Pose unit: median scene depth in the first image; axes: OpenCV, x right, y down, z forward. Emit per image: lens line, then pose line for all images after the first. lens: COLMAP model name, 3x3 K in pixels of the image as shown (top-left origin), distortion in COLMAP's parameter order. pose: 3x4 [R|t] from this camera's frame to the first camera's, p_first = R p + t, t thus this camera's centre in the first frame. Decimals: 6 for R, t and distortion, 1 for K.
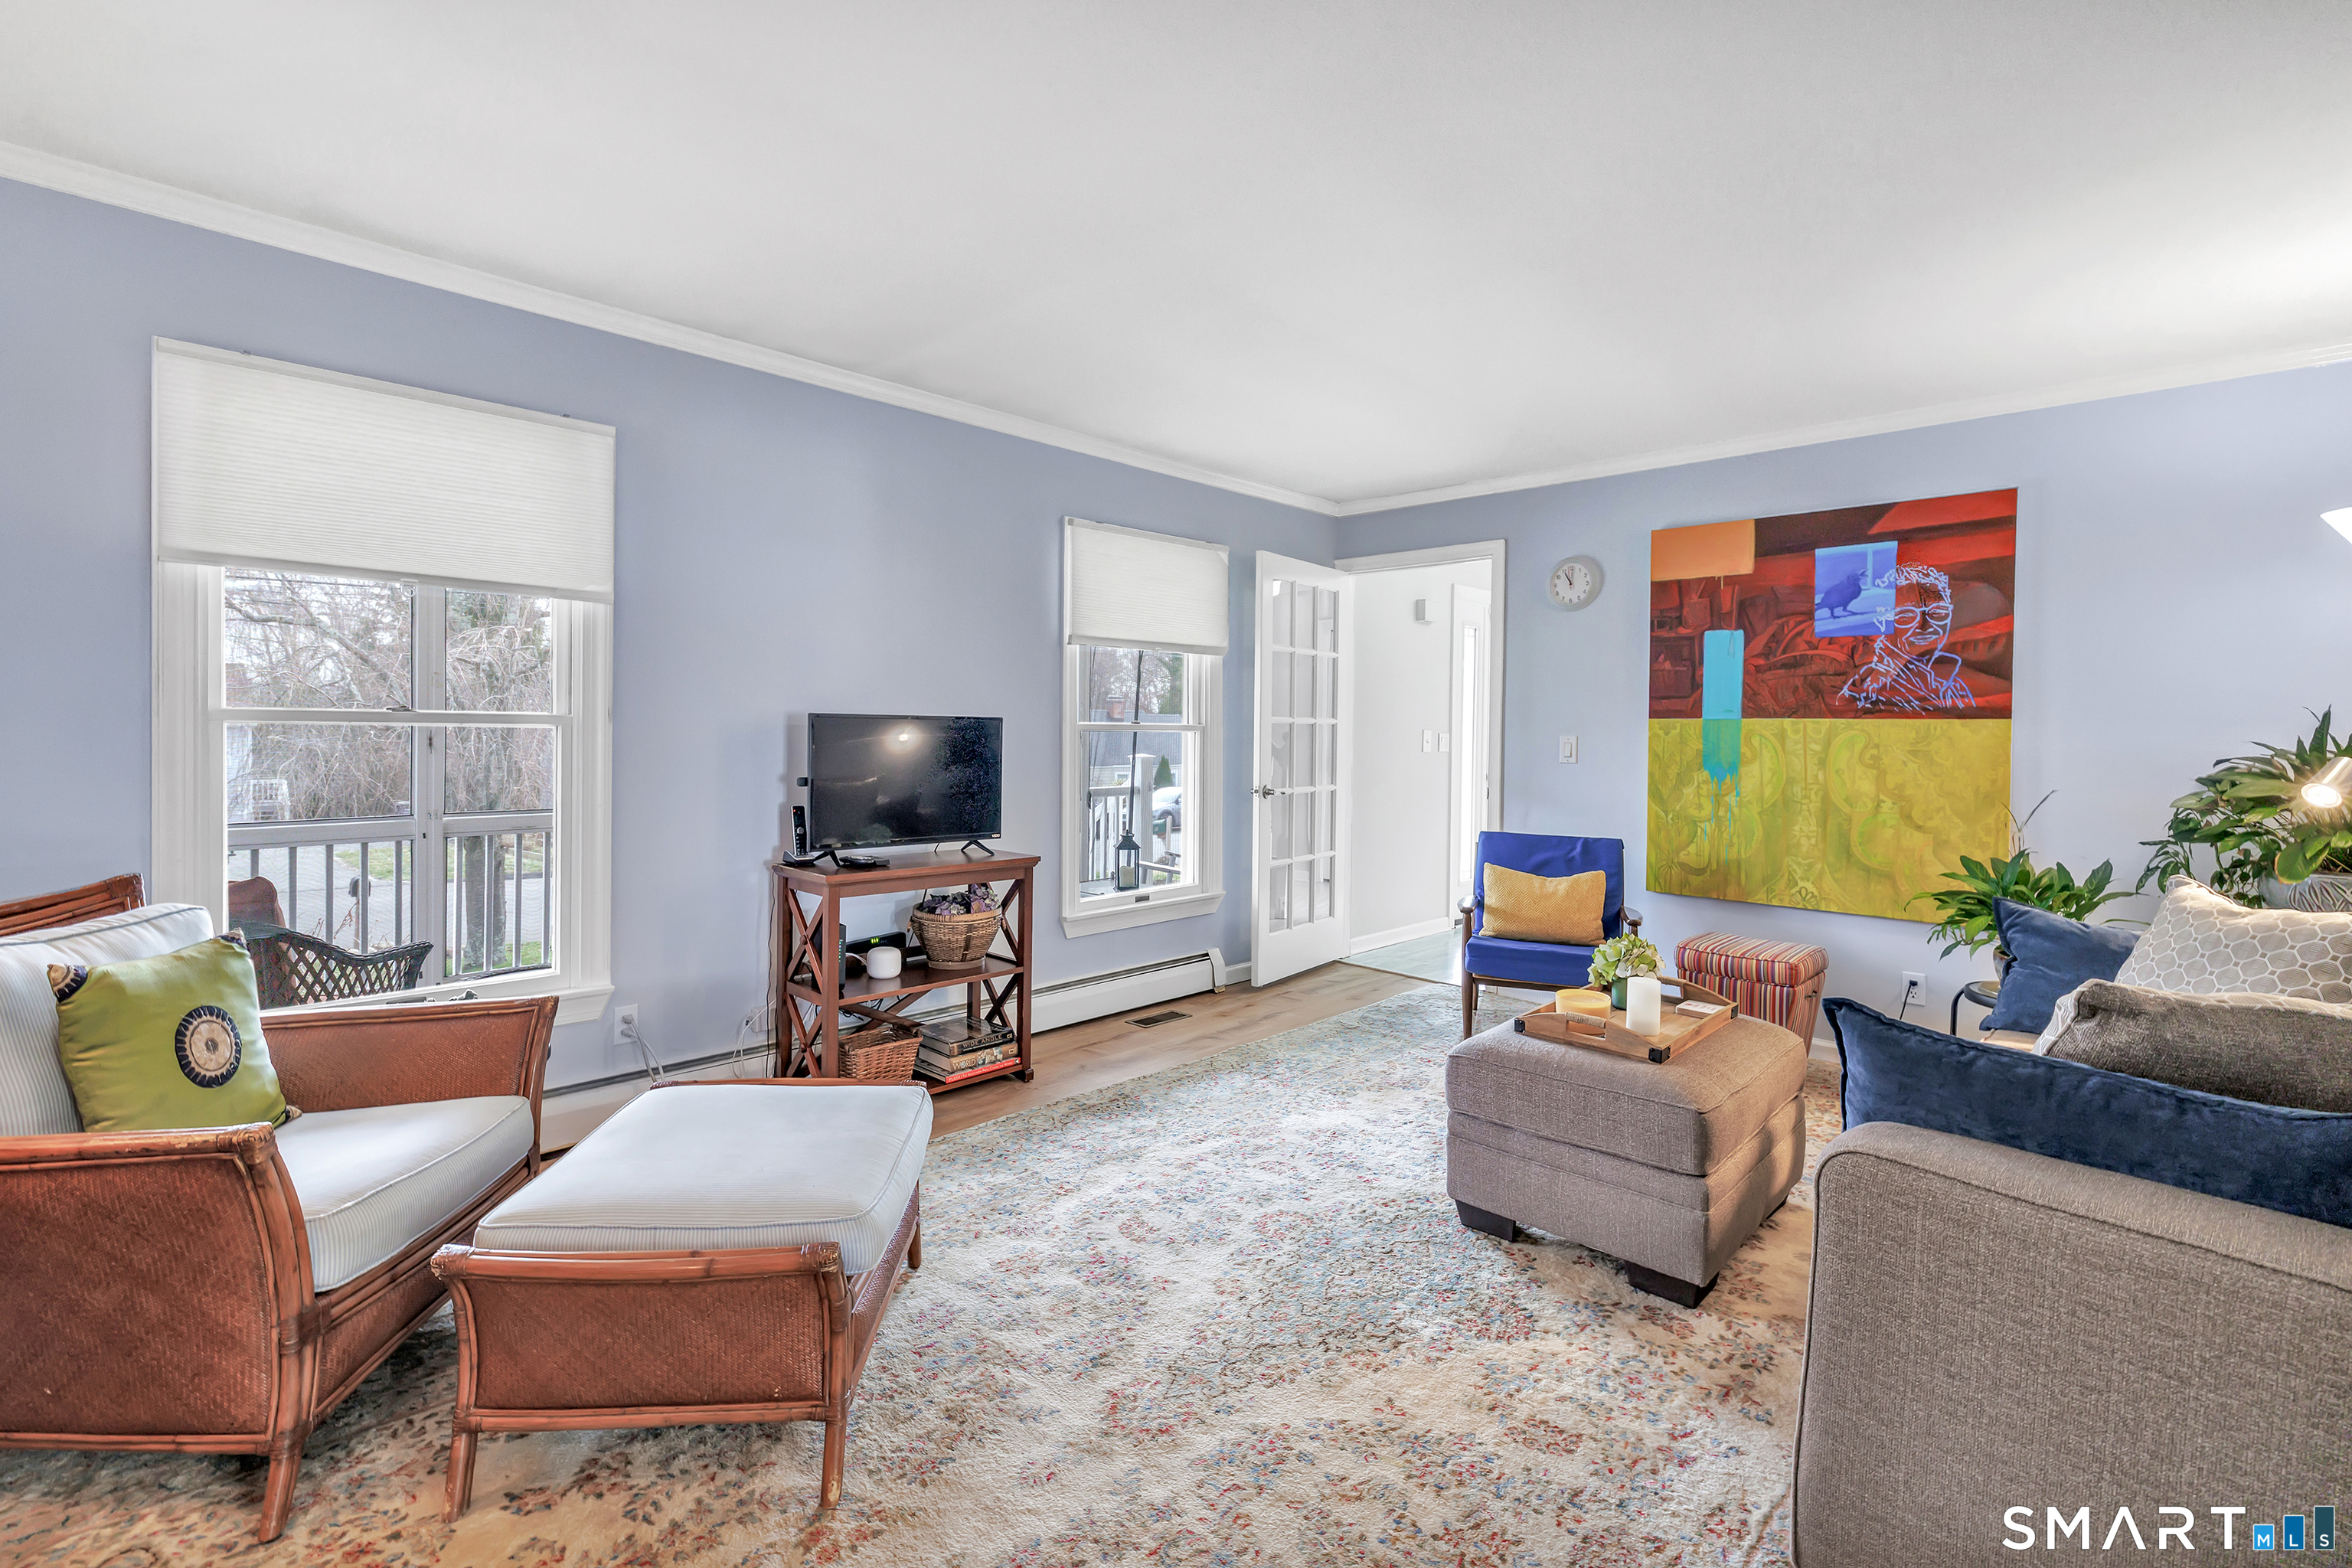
lens RADIAL K [[1047.4, 0, 1152.6], [0, 1047.4, 736.6], [0, 0, 1]] dist [-0.002121, 0.001218]
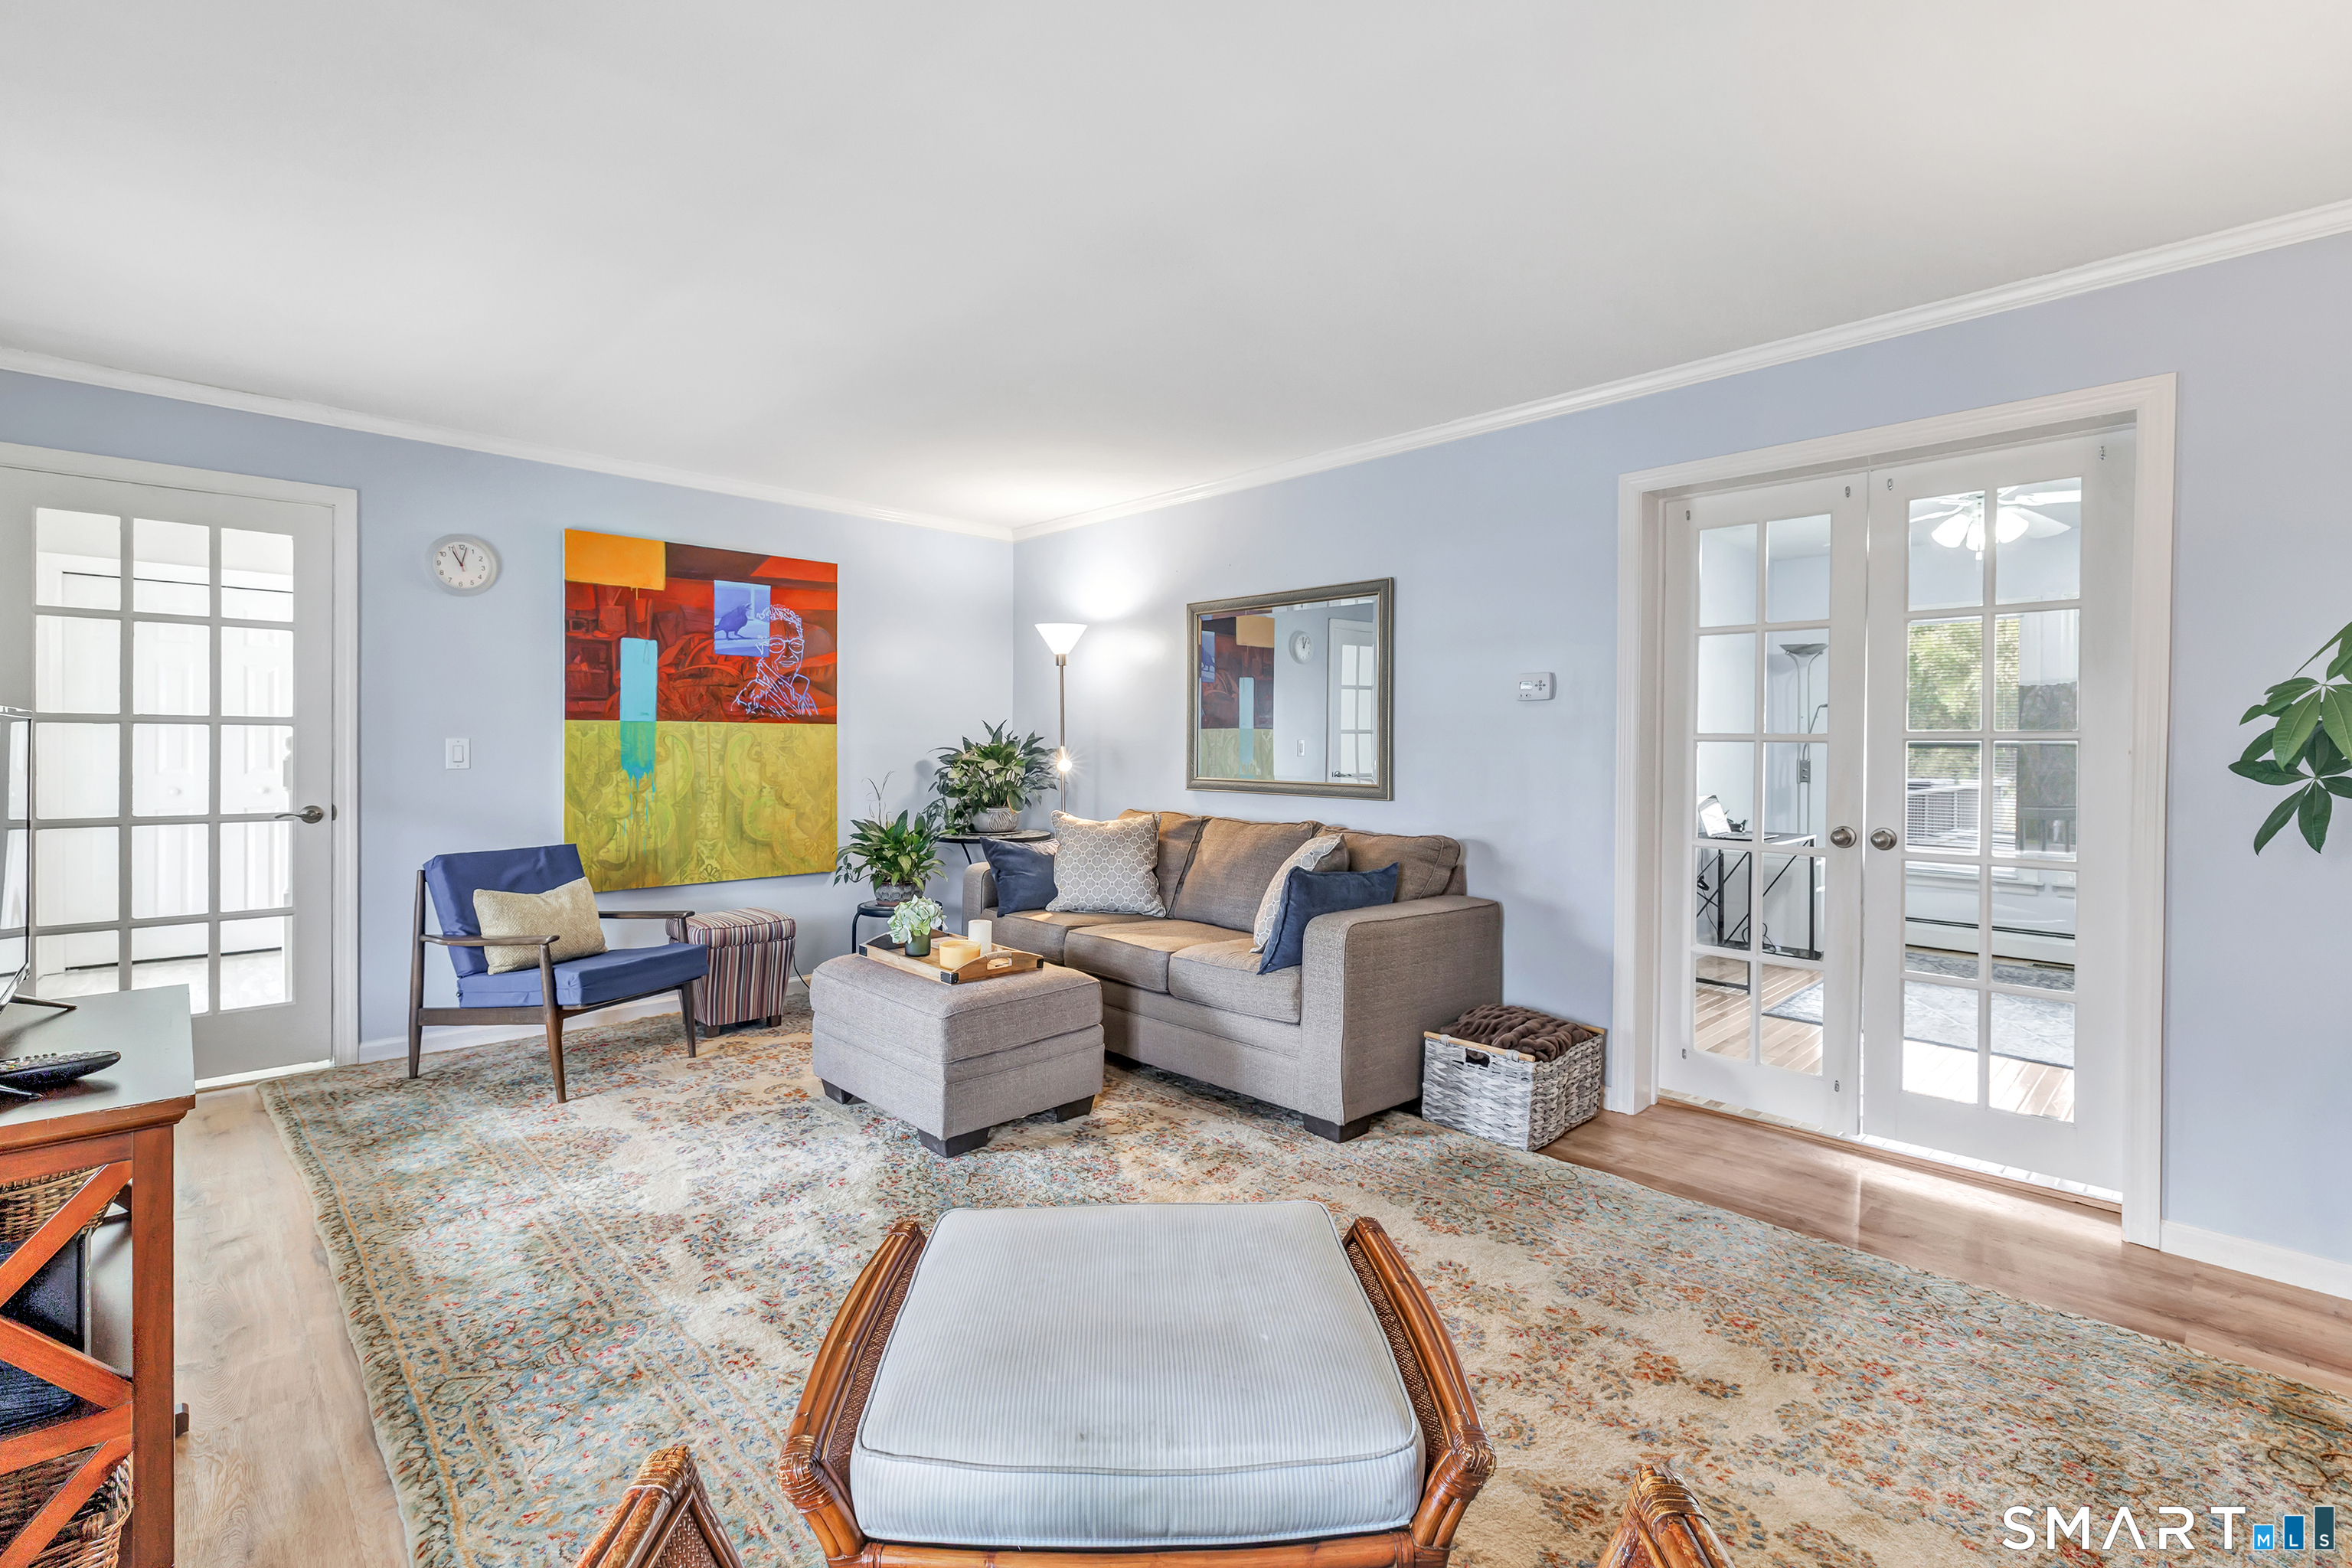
lens RADIAL K [[1047.4, 0, 1146.9], [0, 1047.4, 745.6], [0, 0, 1]] dist [-0.002121, 0.001218]
pose [[0.035337, -0.016235, 0.999244, -0.540532], [0.002452, 0.999866, 0.016158, -0.008387], [-0.999372, 0.001879, 0.035372, 0.463093]]
